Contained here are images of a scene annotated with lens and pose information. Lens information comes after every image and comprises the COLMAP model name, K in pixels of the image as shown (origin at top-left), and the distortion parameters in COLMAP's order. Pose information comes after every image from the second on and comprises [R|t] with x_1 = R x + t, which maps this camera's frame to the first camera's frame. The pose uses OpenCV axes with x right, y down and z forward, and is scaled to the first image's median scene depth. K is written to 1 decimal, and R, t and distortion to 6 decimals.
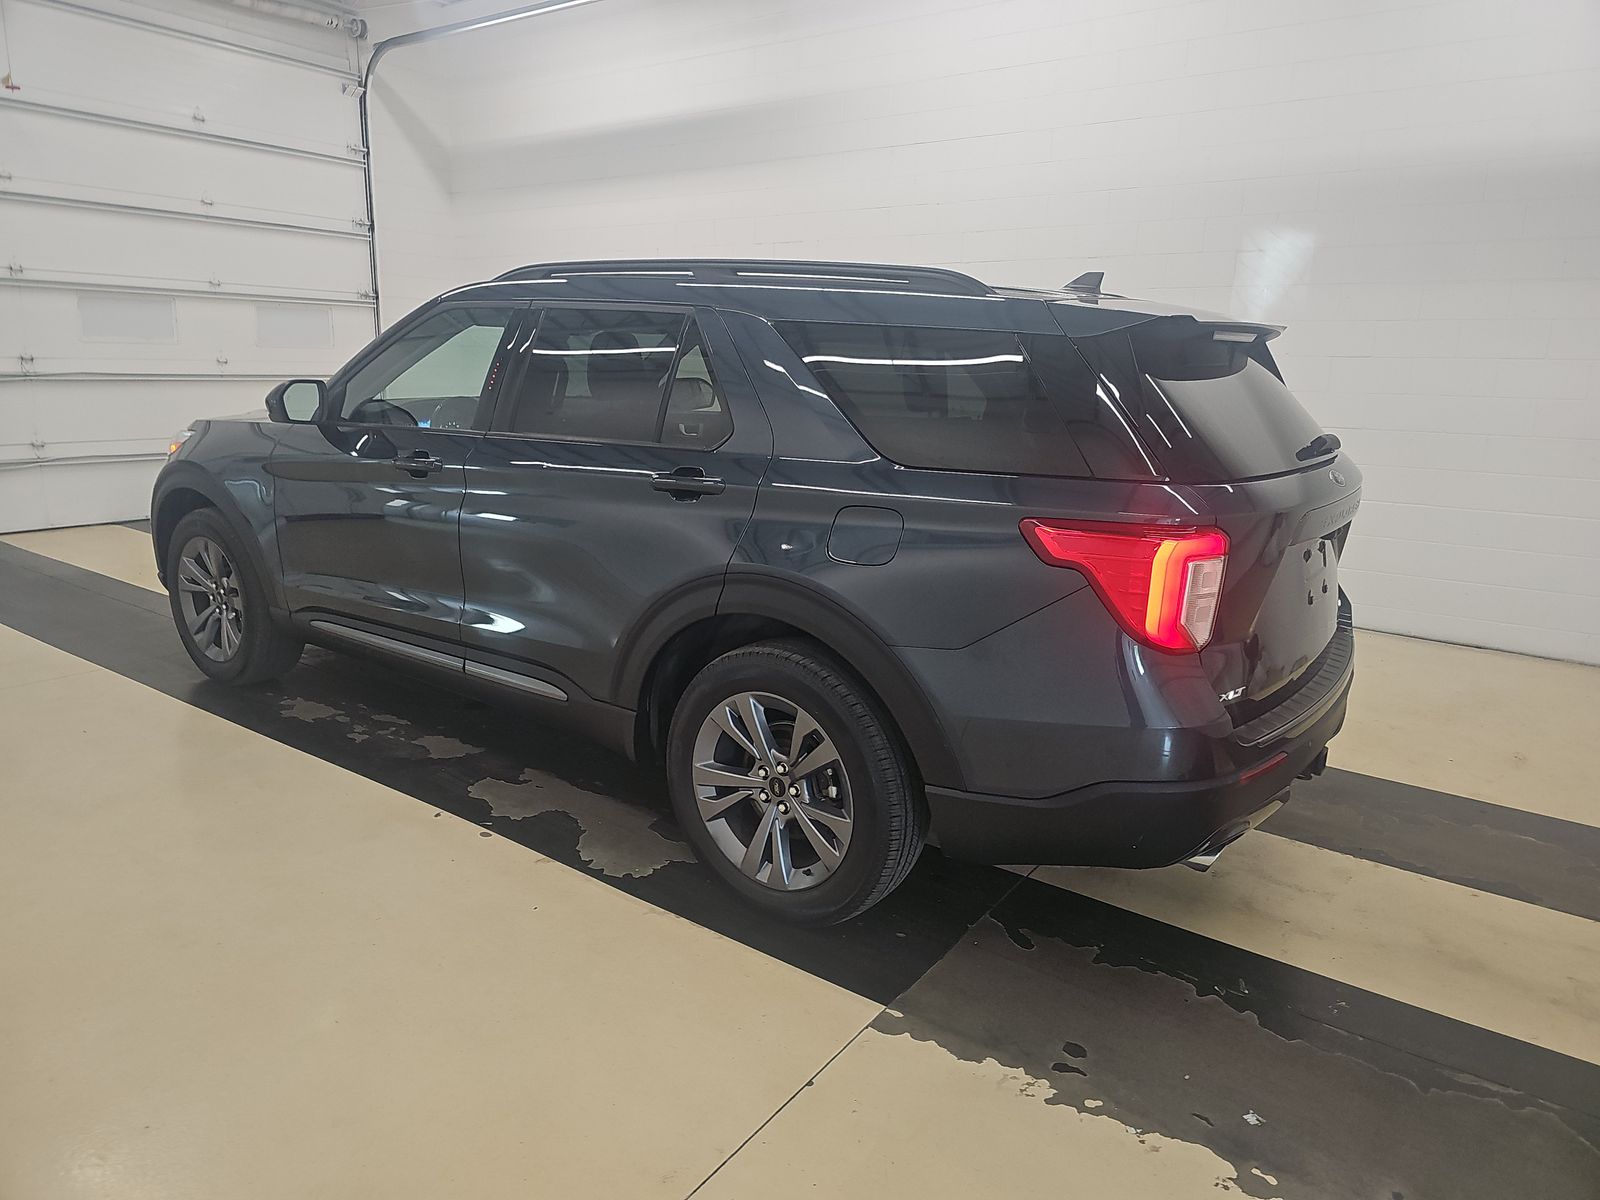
lens RADIAL K [[1061.5, 0, 812.2], [0, 1061.5, 603.8], [0, 0, 1]] dist [0.003905, -0.000407]
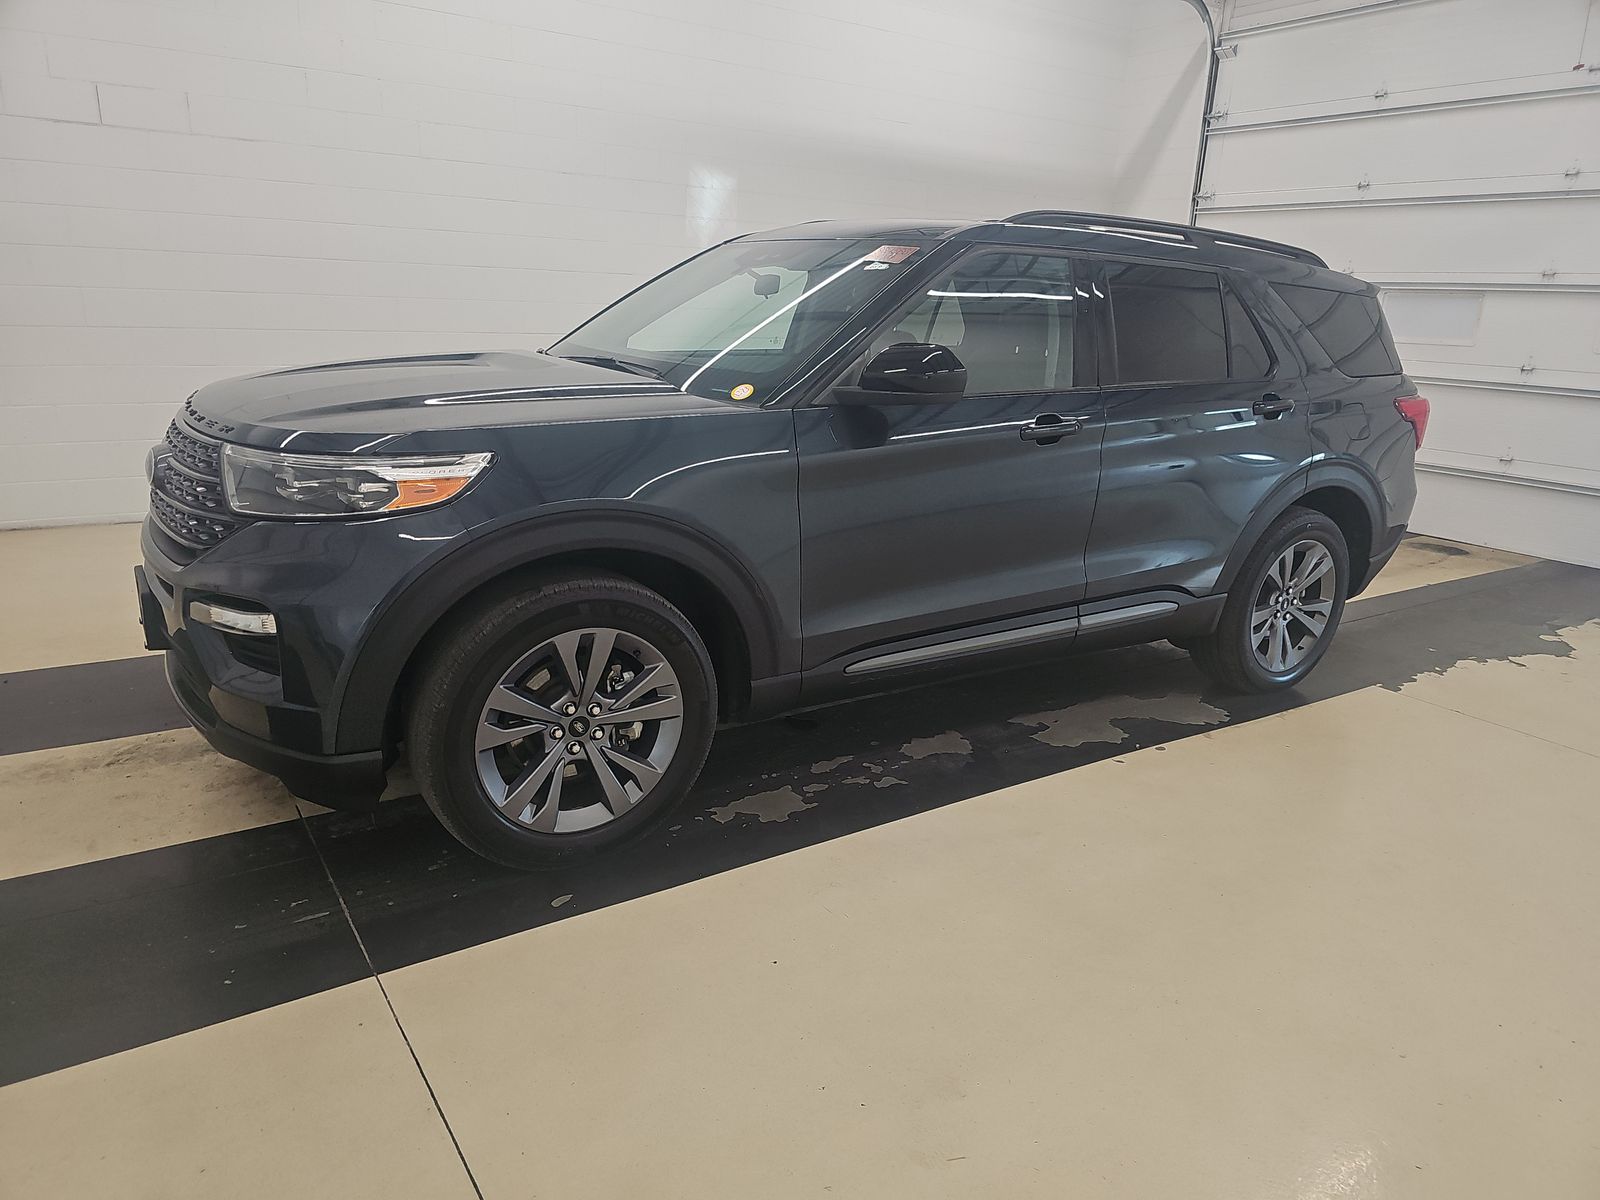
lens RADIAL K [[1061.5, 0, 812.2], [0, 1061.5, 603.8], [0, 0, 1]] dist [0.003905, -0.000407]
pose [[0.345149, -0.285896, 0.893944, -1.280621], [0.158213, 0.956568, 0.244839, -0.241070], [-0.925117, 0.056928, 0.375391, 0.835919]]
